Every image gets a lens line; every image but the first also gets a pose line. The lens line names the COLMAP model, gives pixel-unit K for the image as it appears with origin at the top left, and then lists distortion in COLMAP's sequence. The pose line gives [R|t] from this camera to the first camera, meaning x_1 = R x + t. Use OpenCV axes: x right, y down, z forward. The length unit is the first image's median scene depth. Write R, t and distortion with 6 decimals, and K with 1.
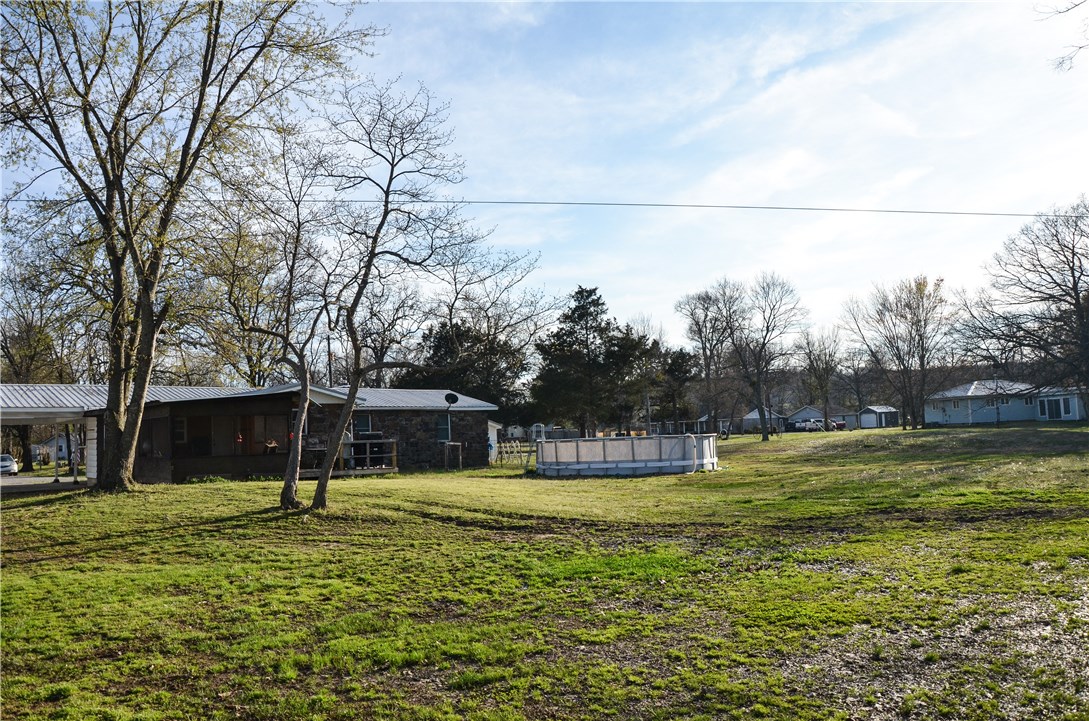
lens RADIAL K [[891.8, 0, 544.5], [0, 891.8, 360.5], [0, 0, 1]] dist [-0.147113, 0.113963]
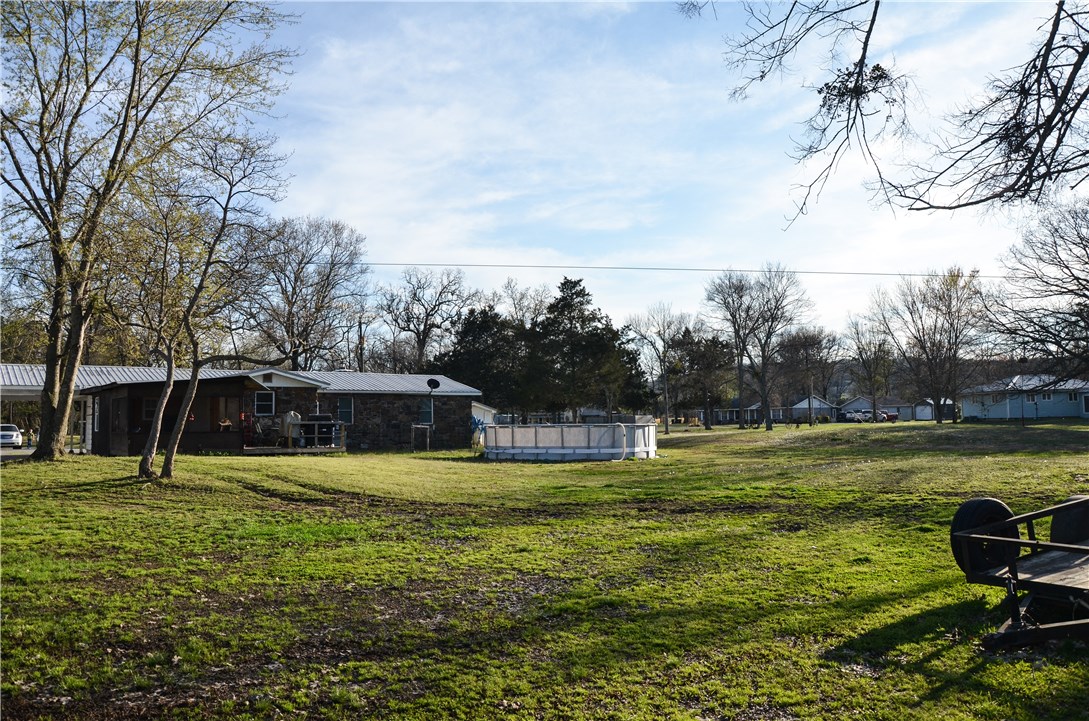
lens RADIAL K [[891.8, 0, 544.5], [0, 891.8, 360.5], [0, 0, 1]] dist [-0.147113, 0.113963]
pose [[0.994903, 0.017245, -0.099351, 0.134401], [-0.015356, 0.999687, 0.019750, -0.007858], [0.099660, -0.018123, 0.994856, -0.038516]]
